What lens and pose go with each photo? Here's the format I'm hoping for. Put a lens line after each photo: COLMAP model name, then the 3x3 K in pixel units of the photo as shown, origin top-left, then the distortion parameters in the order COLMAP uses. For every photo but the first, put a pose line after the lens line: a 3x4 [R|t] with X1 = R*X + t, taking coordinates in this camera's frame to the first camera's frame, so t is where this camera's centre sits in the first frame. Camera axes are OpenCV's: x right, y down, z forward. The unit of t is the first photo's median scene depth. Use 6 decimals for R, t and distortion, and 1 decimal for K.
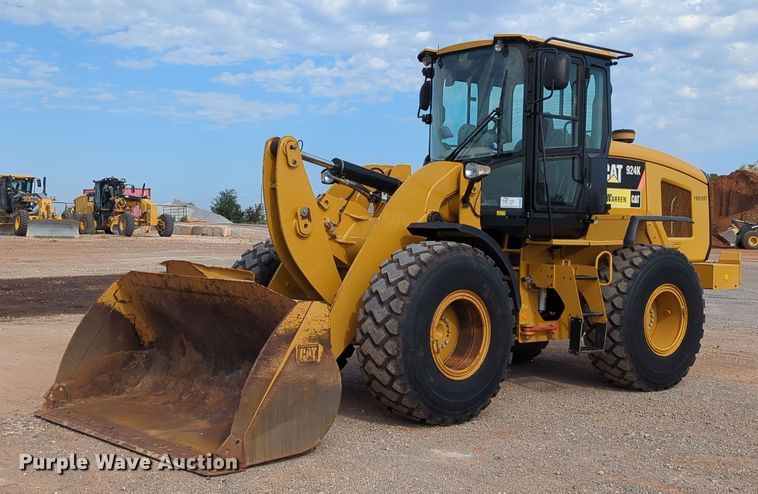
lens RADIAL K [[1005.1, 0, 379.8], [0, 1005.1, 253.5], [0, 0, 1]] dist [0.032742, 0.000000]
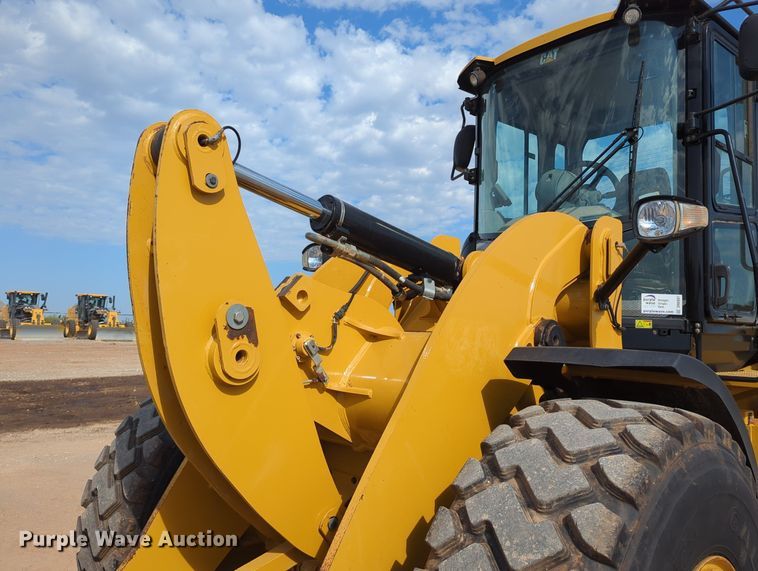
lens RADIAL K [[639.8, 0, 379.6], [0, 639.8, 284.8], [0, 0, 1]] dist [0.018922, -0.005945]
pose [[0.999455, 0.007050, 0.032261, -0.029109], [-0.003762, 0.994892, -0.100880, -0.028290], [-0.032807, 0.100703, 0.994375, 0.720323]]
